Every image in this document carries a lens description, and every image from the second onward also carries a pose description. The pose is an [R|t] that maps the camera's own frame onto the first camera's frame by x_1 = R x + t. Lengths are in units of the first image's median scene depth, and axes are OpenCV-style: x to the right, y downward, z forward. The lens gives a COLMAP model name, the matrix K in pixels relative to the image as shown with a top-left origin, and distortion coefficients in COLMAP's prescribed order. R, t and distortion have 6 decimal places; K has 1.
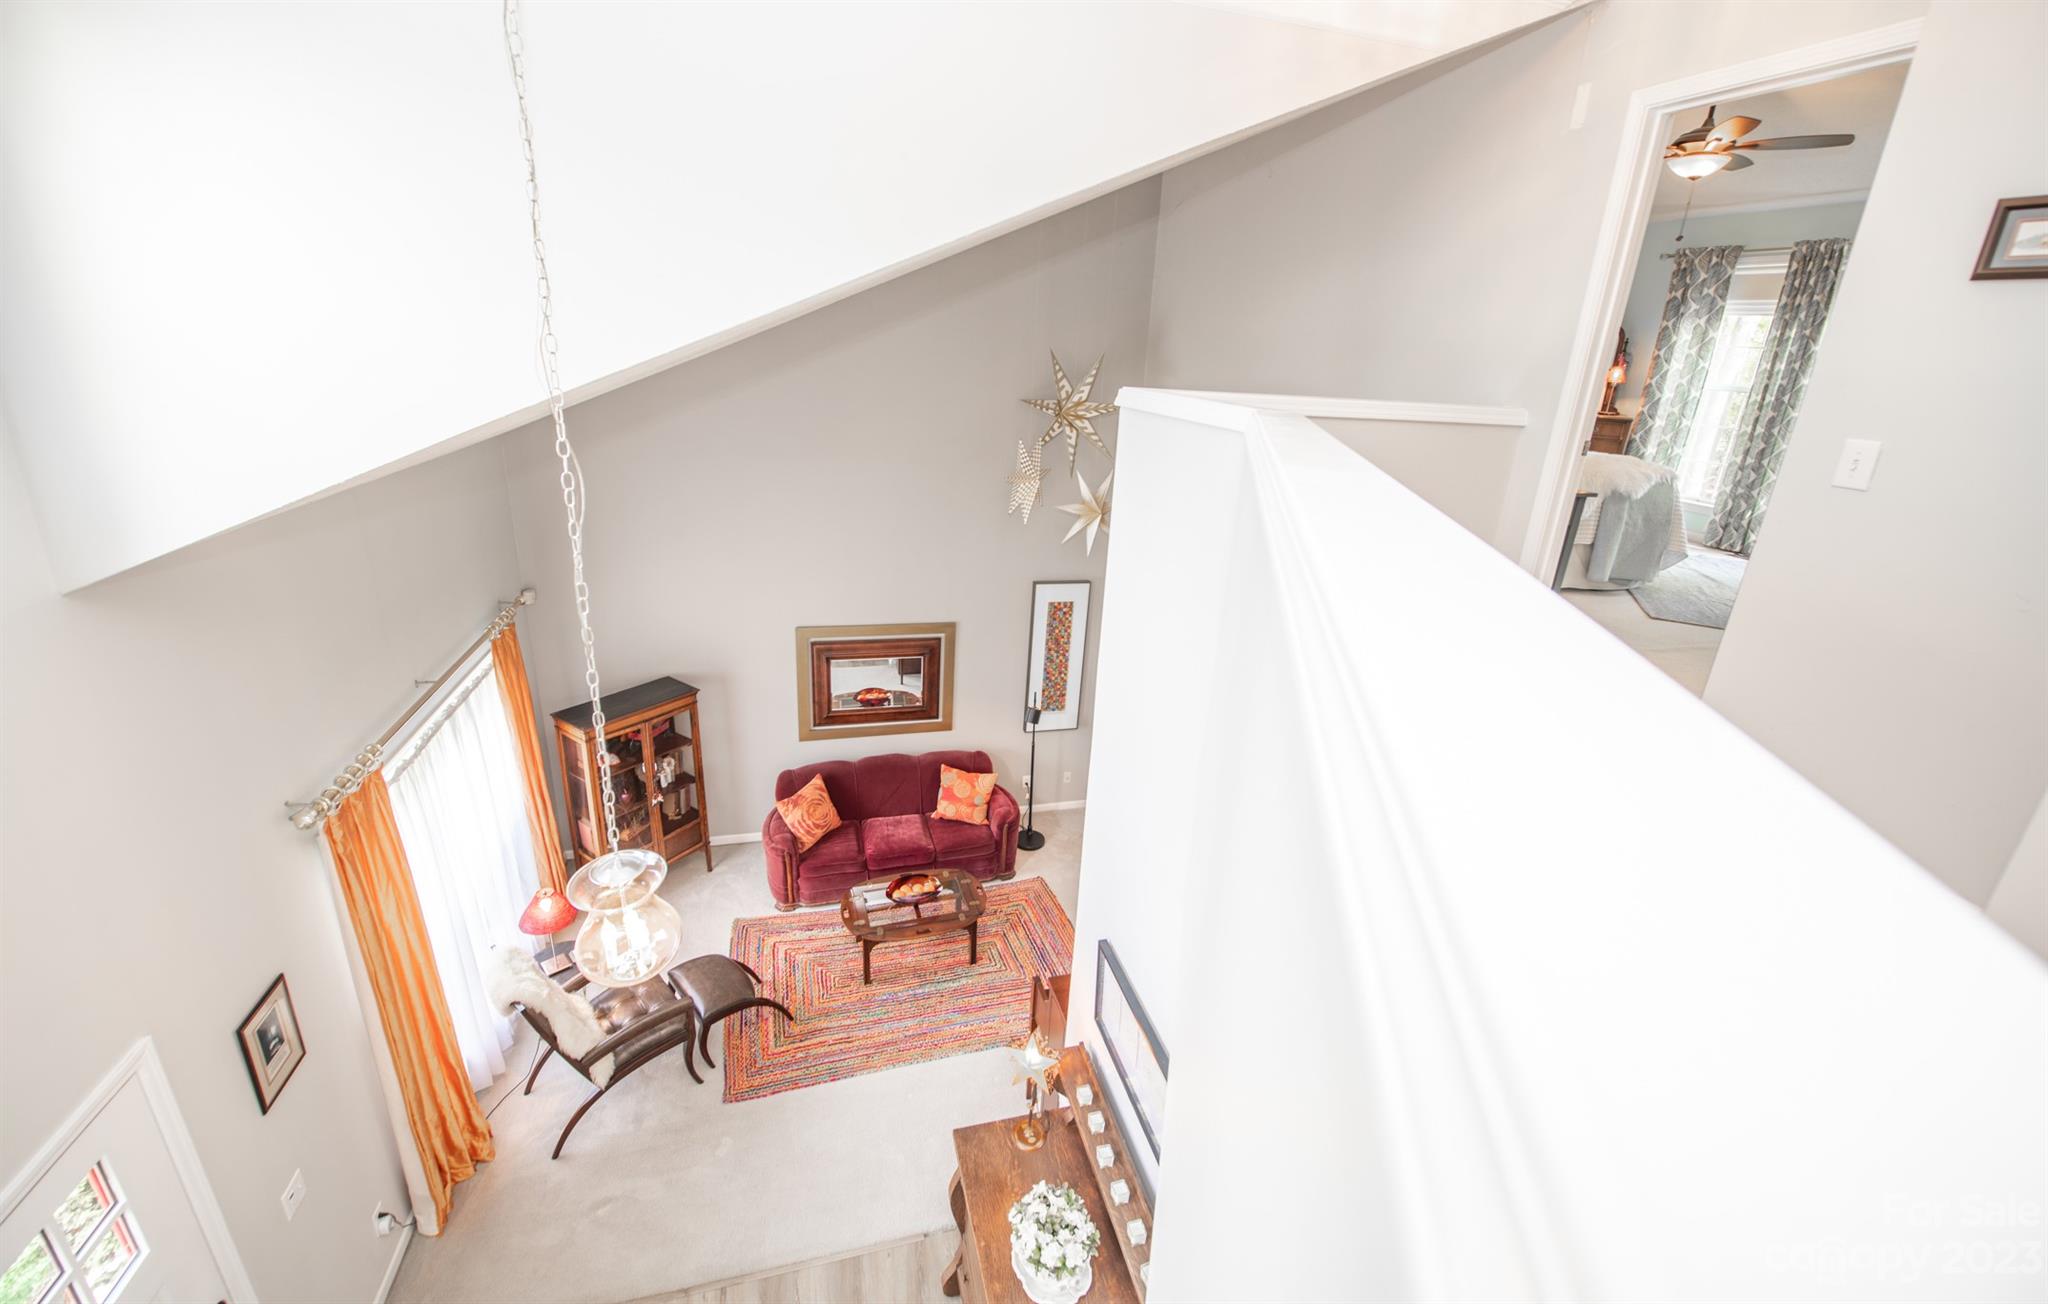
lens RADIAL K [[820.0, 0, 1021.8], [0, 820.0, 617.3], [0, 0, 1]] dist [-0.019852, -0.000106]
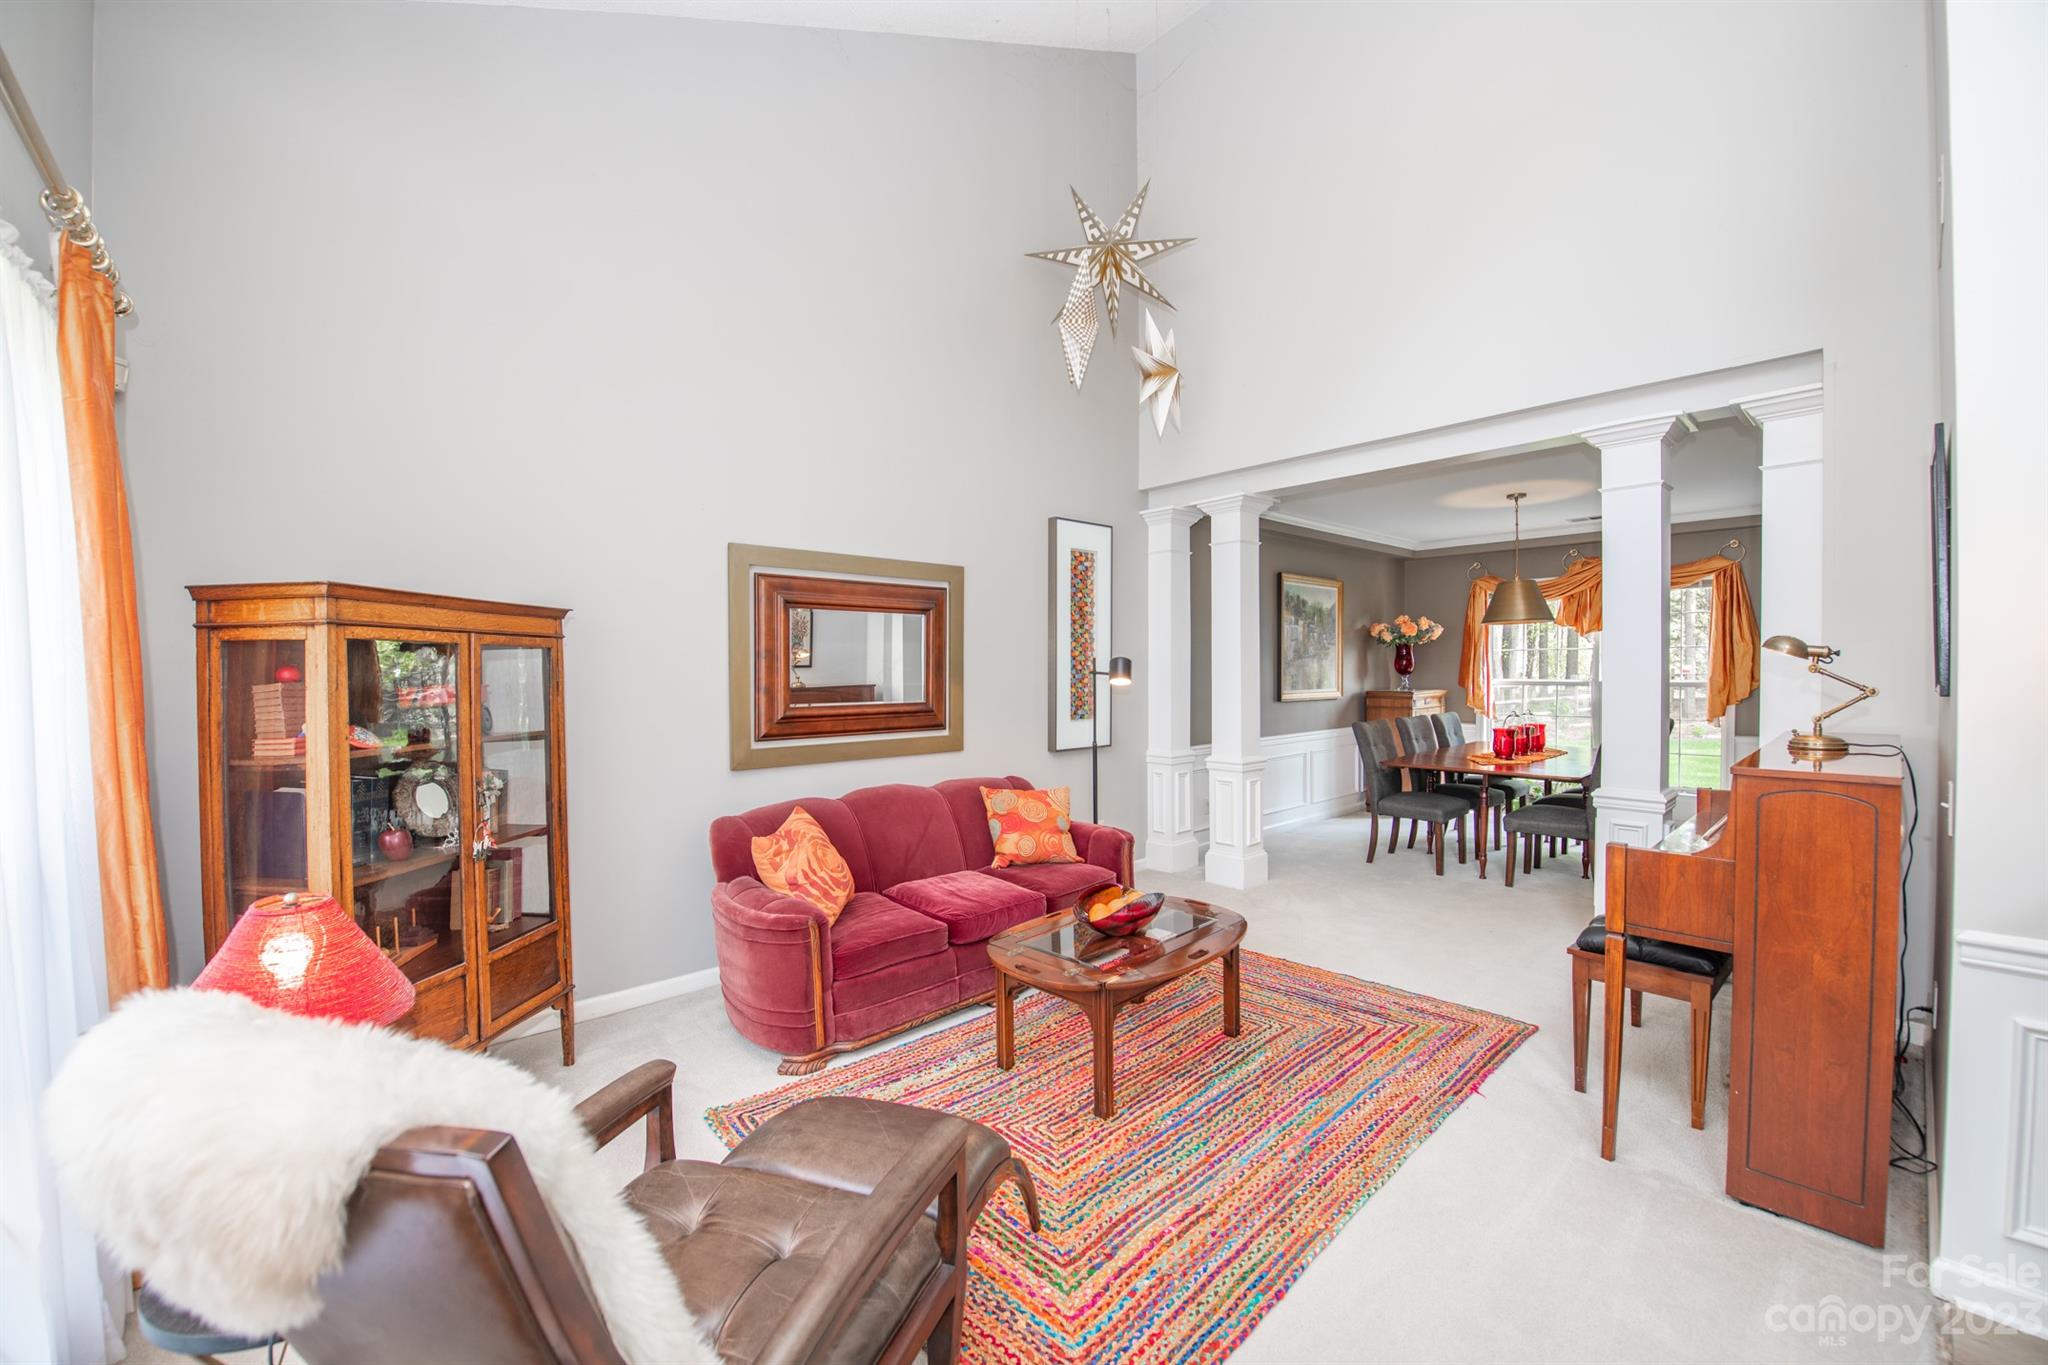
lens RADIAL K [[810.9, 0, 1015.3], [0, 810.9, 687.1], [0, 0, 1]] dist [-0.020225, -0.000046]
pose [[0.891381, -0.064933, 0.448580, -0.353810], [0.193129, 0.949759, -0.246289, 0.275062], [-0.410051, 0.306171, 0.859138, 0.482190]]
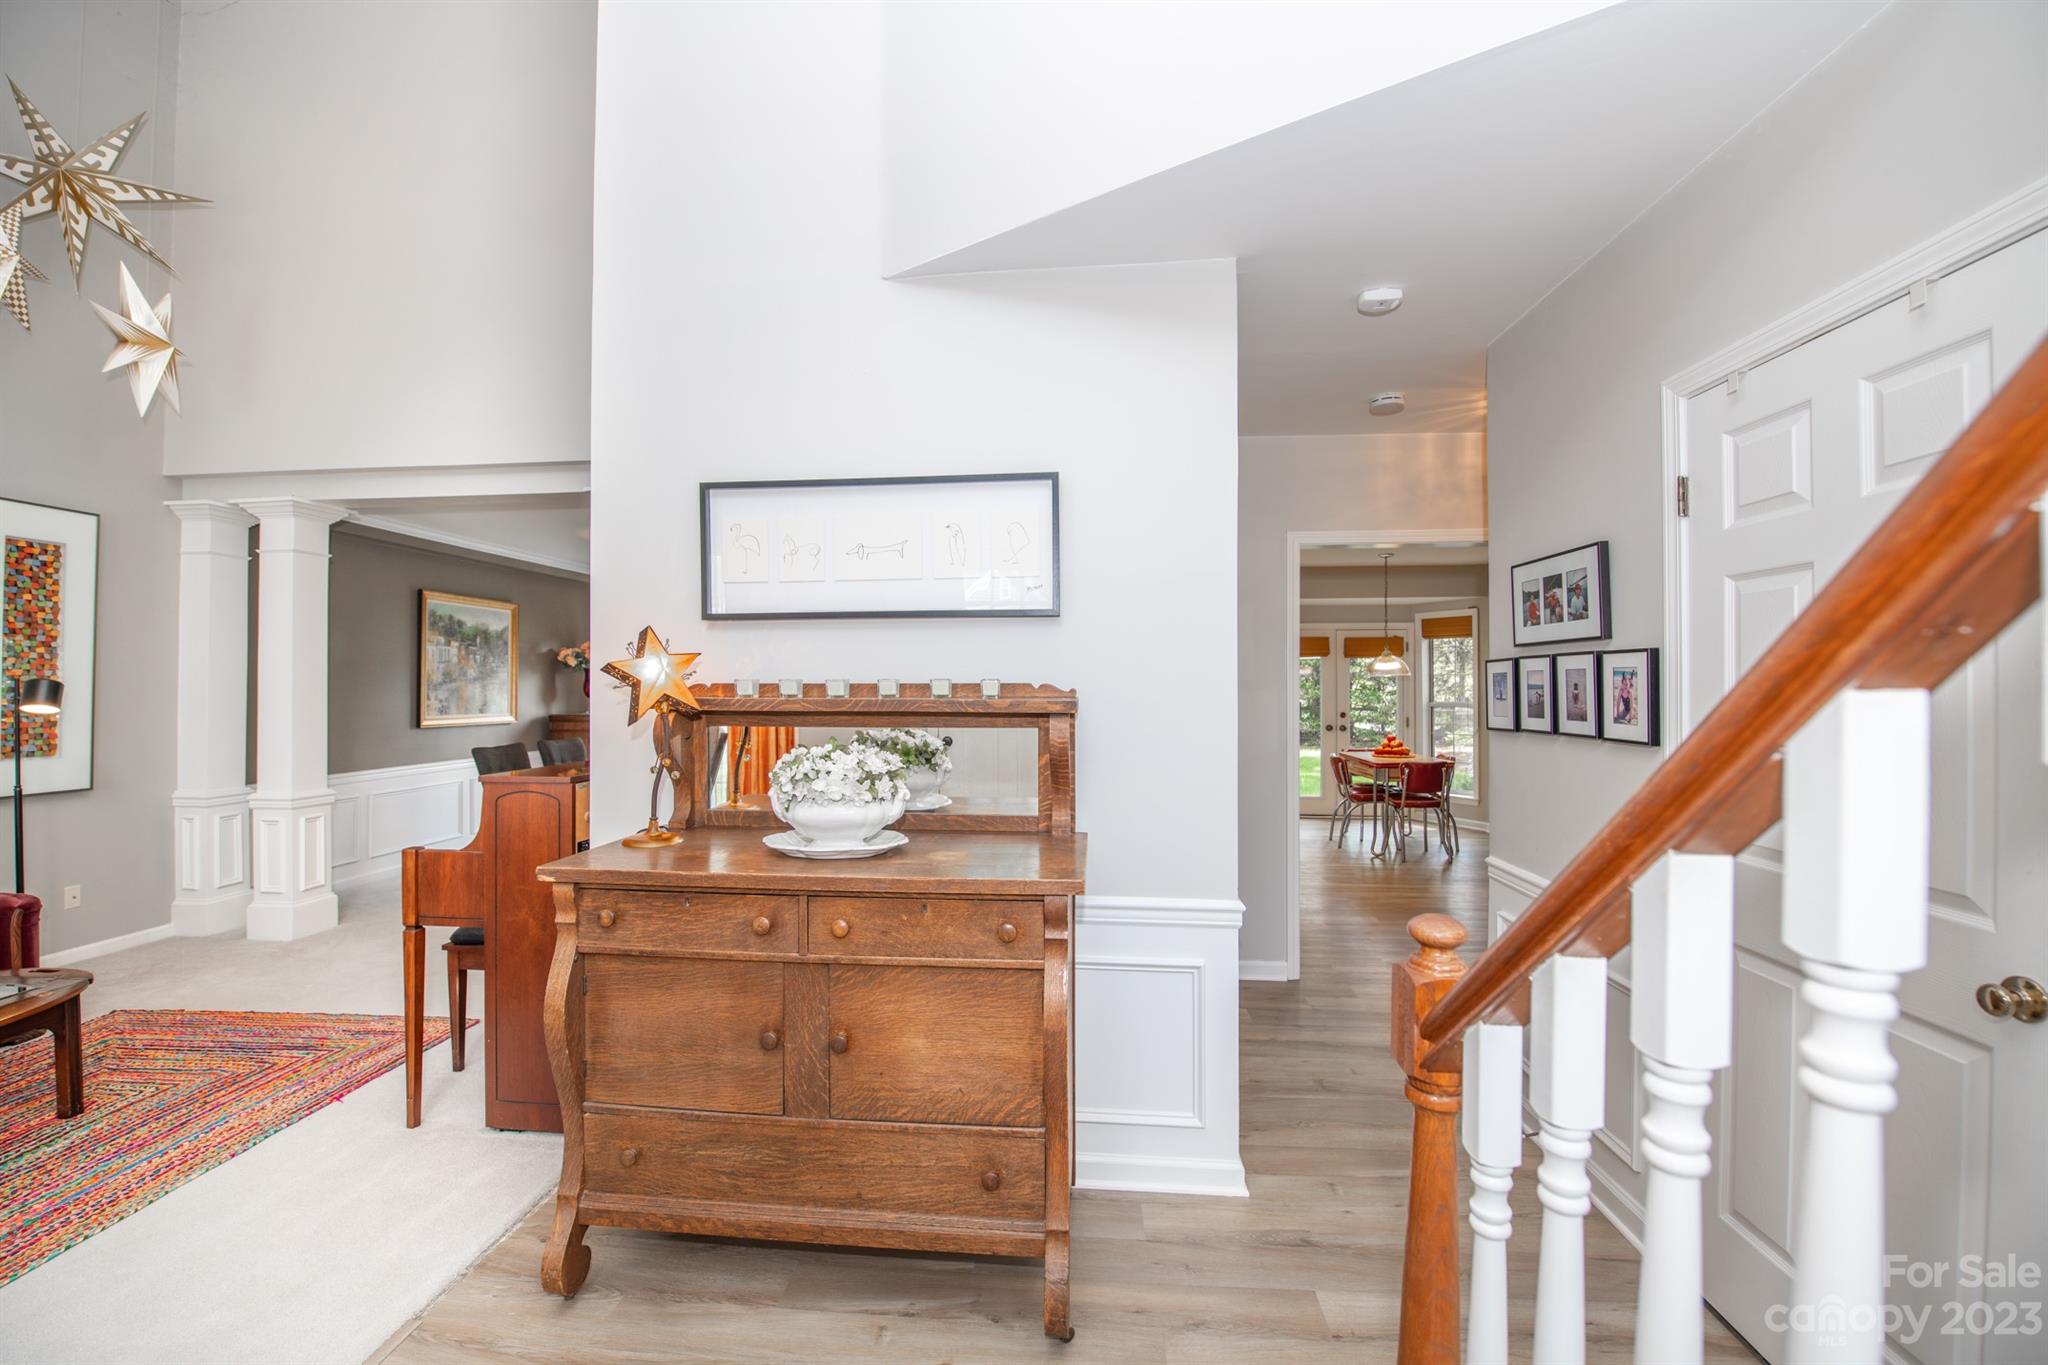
lens RADIAL K [[819.3, 0, 1024.0], [0, 819.3, 682.5], [0, 0, 1]] dist [-0.018565, -0.000179]
pose [[0.344735, -0.040622, 0.937821, -0.247758], [0.317644, 0.945174, -0.075822, 0.350203], [-0.883323, 0.324031, 0.338738, 0.269057]]
